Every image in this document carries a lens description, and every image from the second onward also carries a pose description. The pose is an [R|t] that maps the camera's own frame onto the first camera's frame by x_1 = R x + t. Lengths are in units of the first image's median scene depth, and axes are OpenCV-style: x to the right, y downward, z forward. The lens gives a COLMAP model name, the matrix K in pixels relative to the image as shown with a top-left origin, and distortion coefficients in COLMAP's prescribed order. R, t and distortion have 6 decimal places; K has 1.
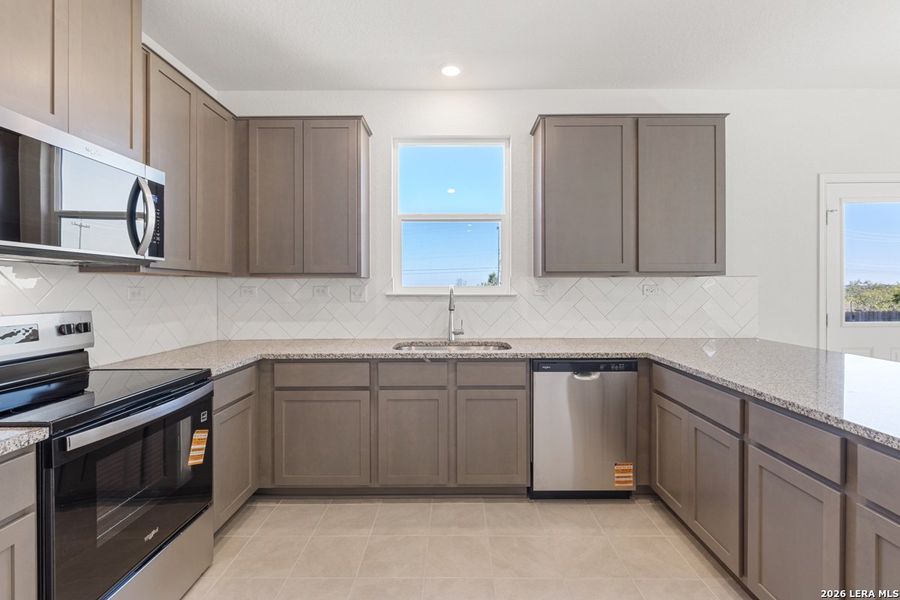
lens RADIAL K [[400.7, 0, 449.1], [0, 400.7, 285.3], [0, 0, 1]] dist [0.002302, 0.000129]
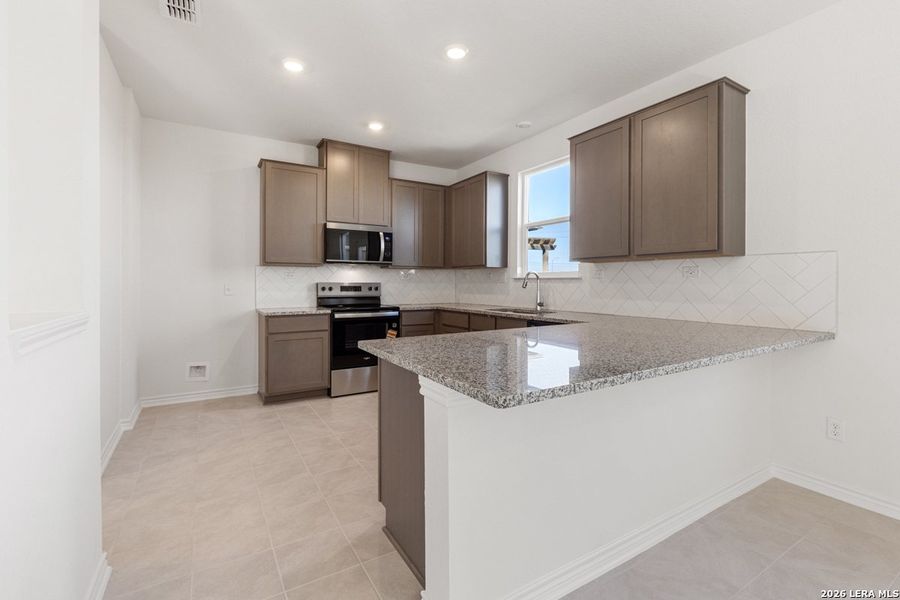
lens RADIAL K [[400.7, 0, 449.1], [0, 400.7, 285.3], [0, 0, 1]] dist [0.002302, 0.000129]
pose [[0.518736, 0.012371, -0.854845, 1.201012], [0.018788, 0.999489, 0.025865, 0.008783], [0.854728, -0.029478, 0.518238, -0.017643]]
